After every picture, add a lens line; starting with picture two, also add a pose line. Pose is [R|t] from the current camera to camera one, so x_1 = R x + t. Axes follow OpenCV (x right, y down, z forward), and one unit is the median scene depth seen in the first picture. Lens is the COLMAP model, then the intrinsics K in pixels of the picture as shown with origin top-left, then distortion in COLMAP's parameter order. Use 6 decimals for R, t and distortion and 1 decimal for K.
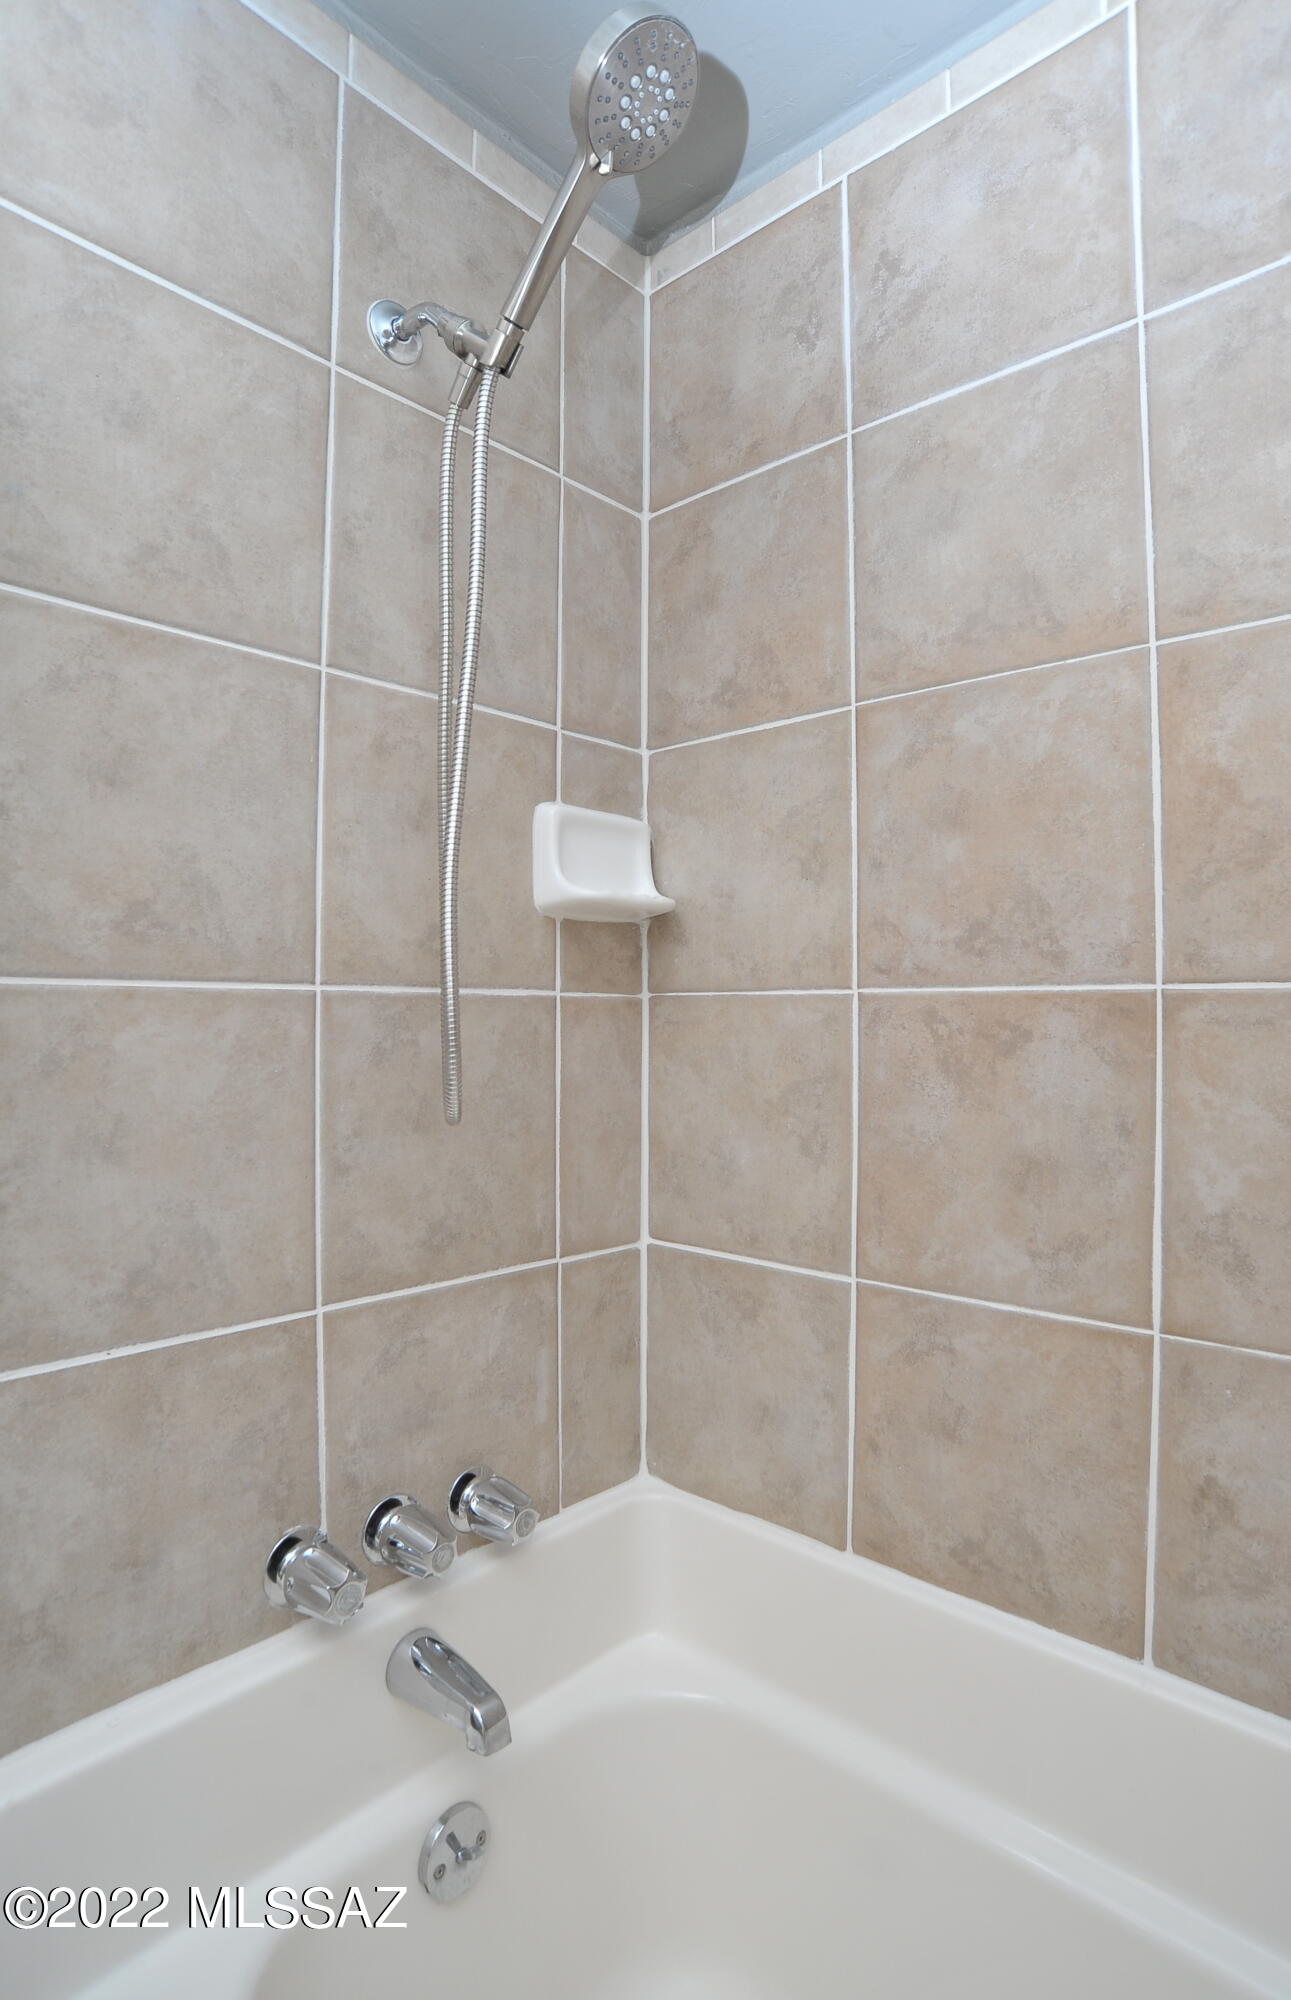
lens RADIAL K [[1086.6, 0, 645.5], [0, 1086.6, 1000.0], [0, 0, 1]] dist [-0.113140, 0.066386]
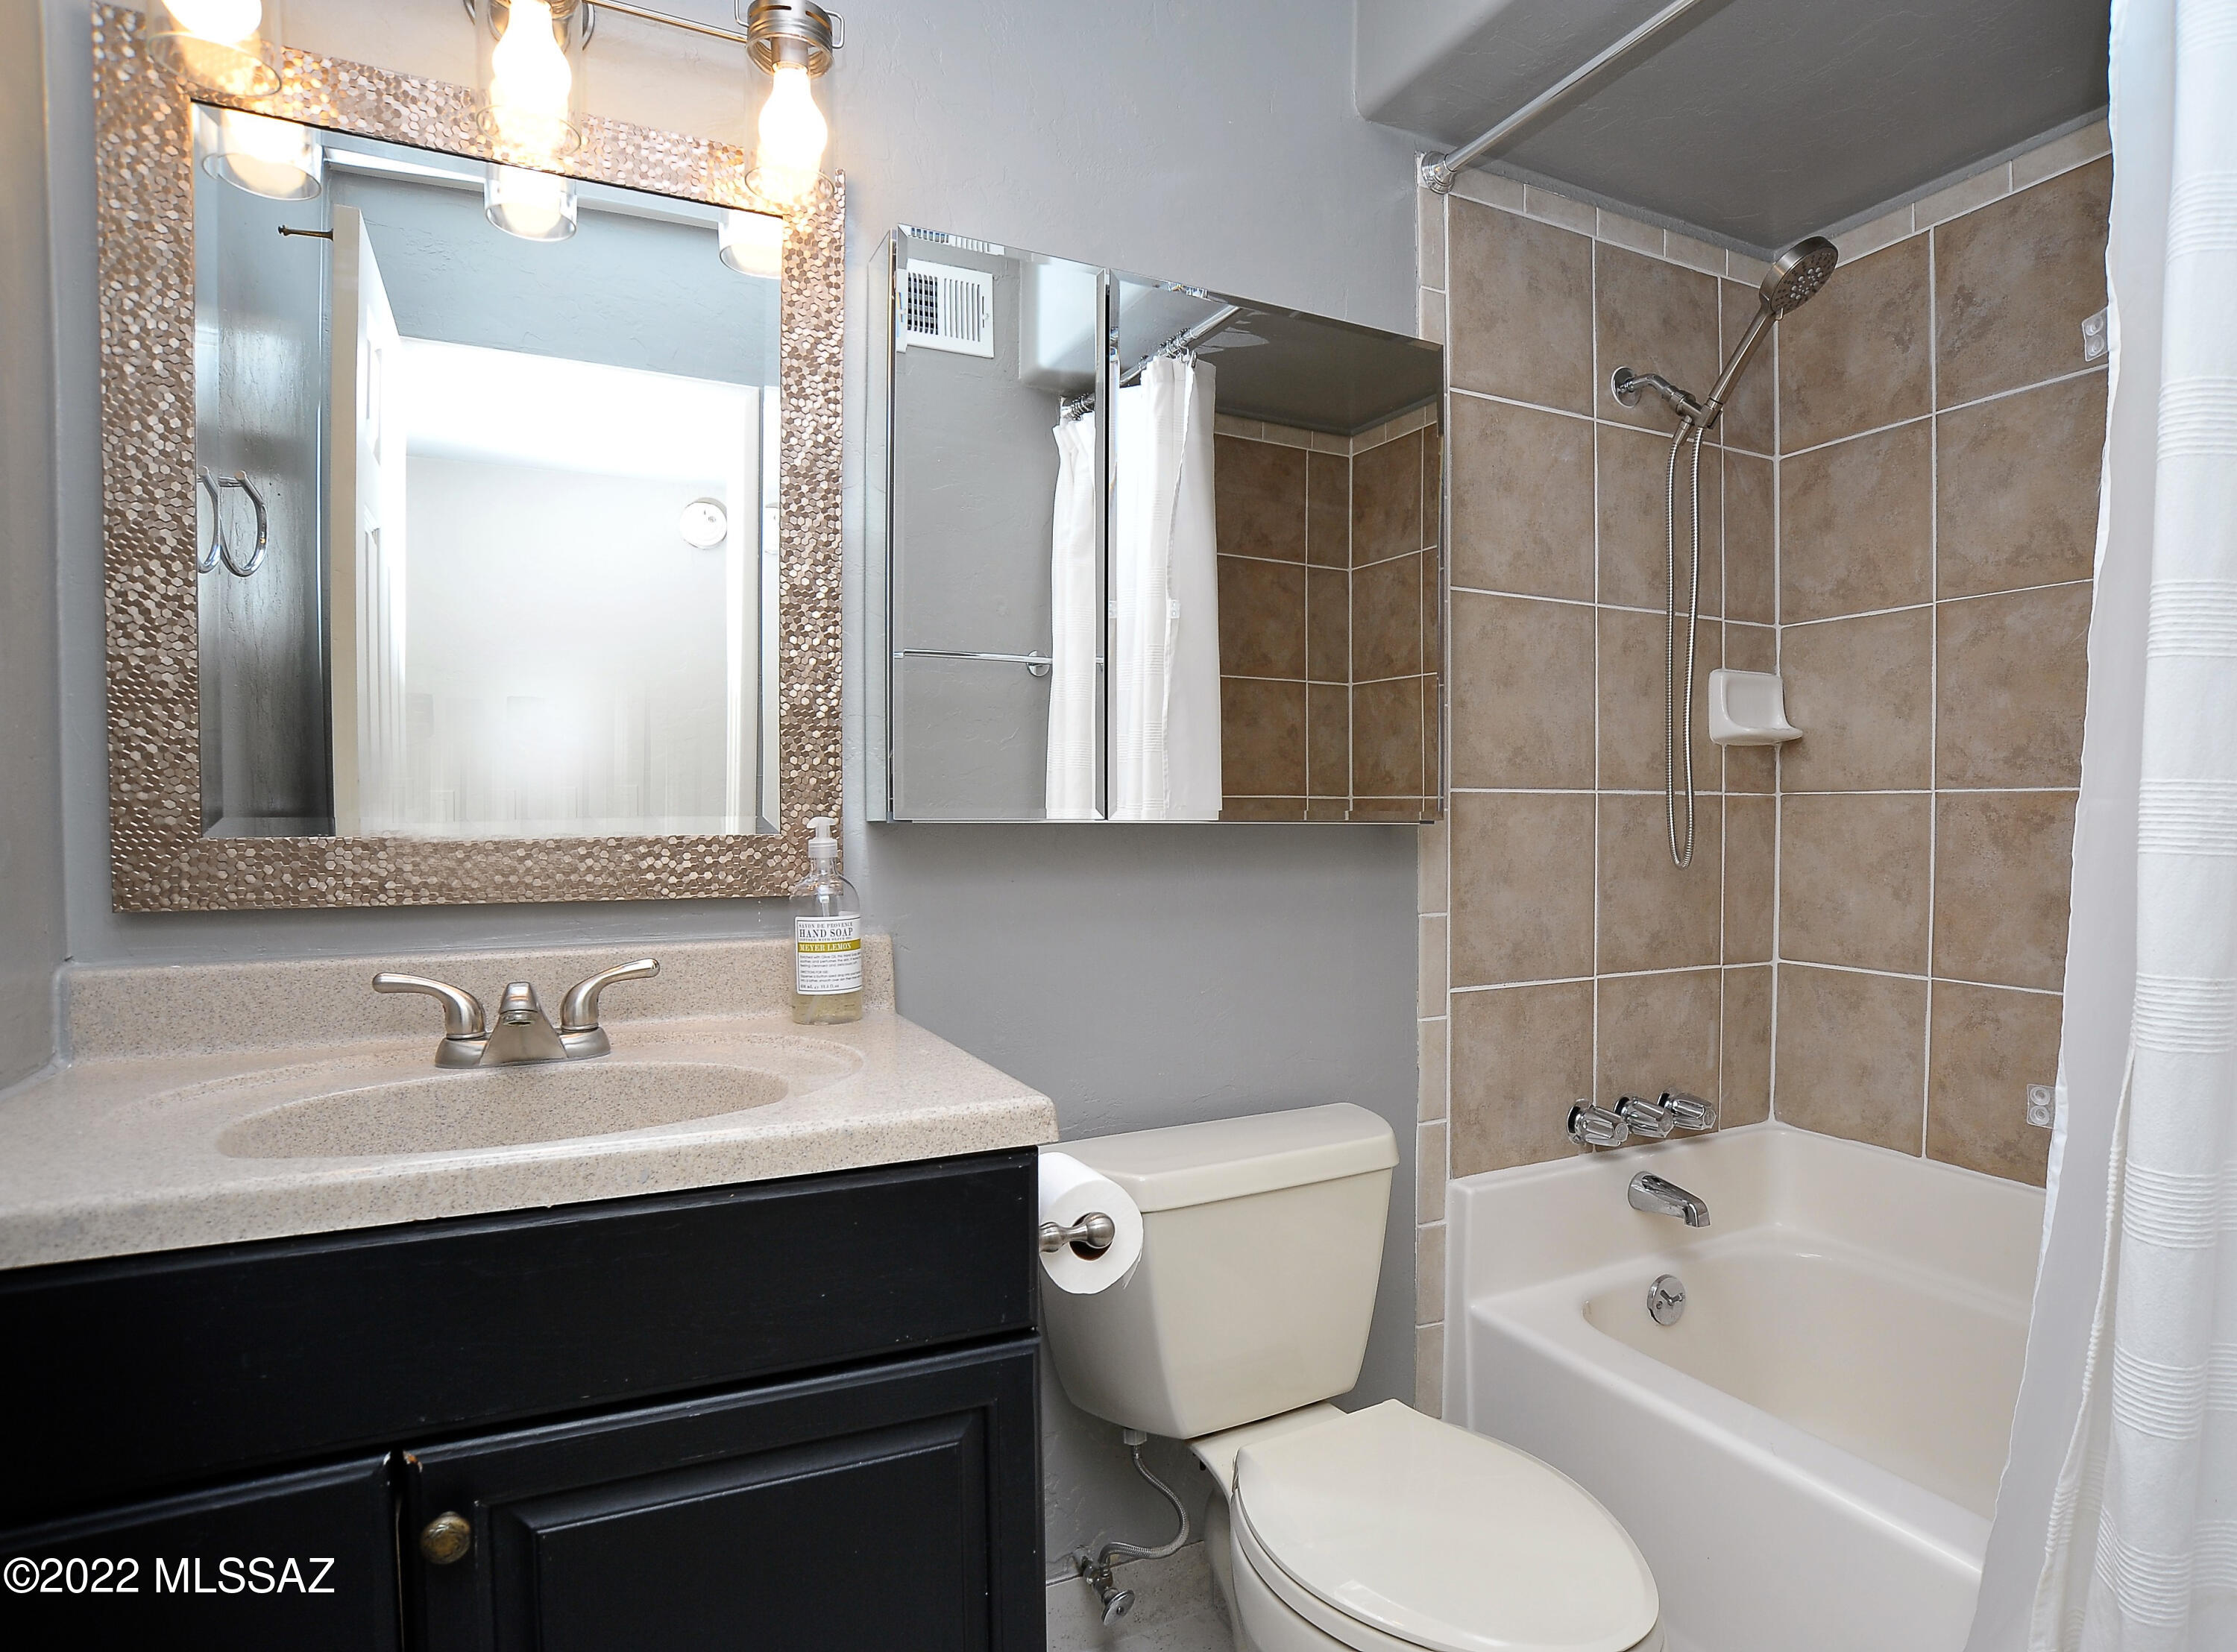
lens RADIAL K [[1264.4, 0, 1216.6], [0, 1264.4, 856.1], [0, 0, 1]] dist [-0.103949, 0.057037]
pose [[0.942566, 0.006780, -0.333952, -0.185334], [0.009243, 0.998882, 0.046368, -0.006704], [0.333893, -0.046792, 0.941449, -1.001485]]
